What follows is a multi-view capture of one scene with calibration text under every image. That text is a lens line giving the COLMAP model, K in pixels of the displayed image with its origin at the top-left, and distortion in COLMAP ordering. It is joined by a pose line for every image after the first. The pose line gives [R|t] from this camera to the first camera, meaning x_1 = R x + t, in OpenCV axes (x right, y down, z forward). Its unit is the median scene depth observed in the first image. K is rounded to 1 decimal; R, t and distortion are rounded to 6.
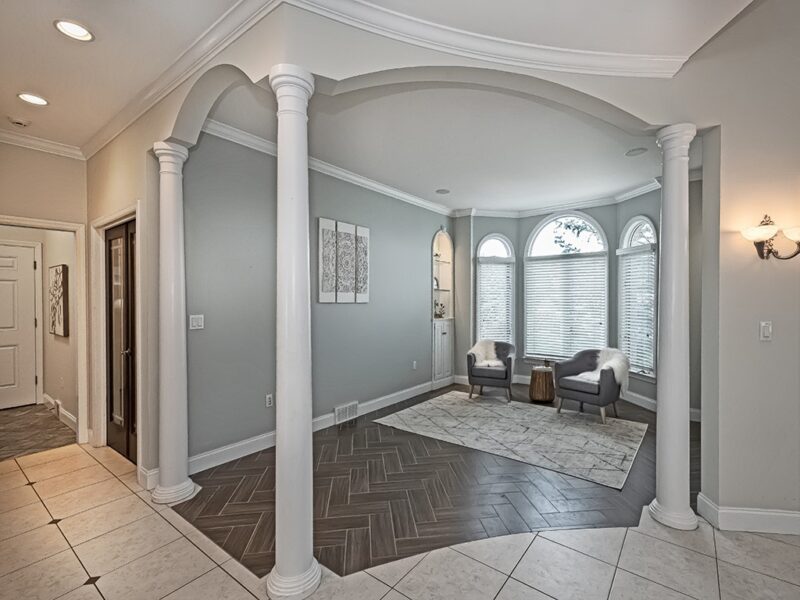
lens RADIAL K [[350.7, 0, 402.2], [0, 350.7, 305.7], [0, 0, 1]] dist [-0.000918, -0.000058]
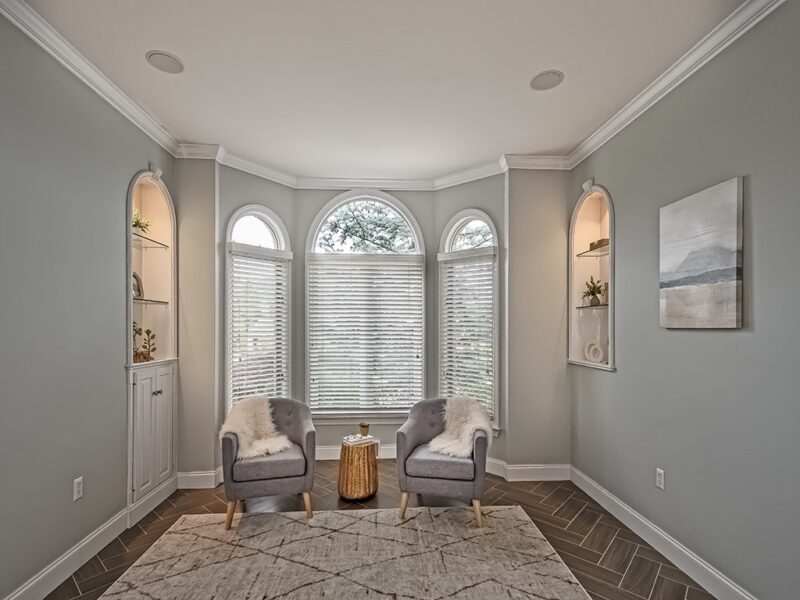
lens RADIAL K [[400.9, 0, 396.6], [0, 400.9, 323.7], [0, 0, 1]] dist [0.014937, -0.000109]
pose [[0.749376, 0.003992, 0.662133, 0.003069], [0.007465, 0.999867, -0.014476, -0.004079], [-0.662103, 0.015791, 0.749247, 0.419628]]
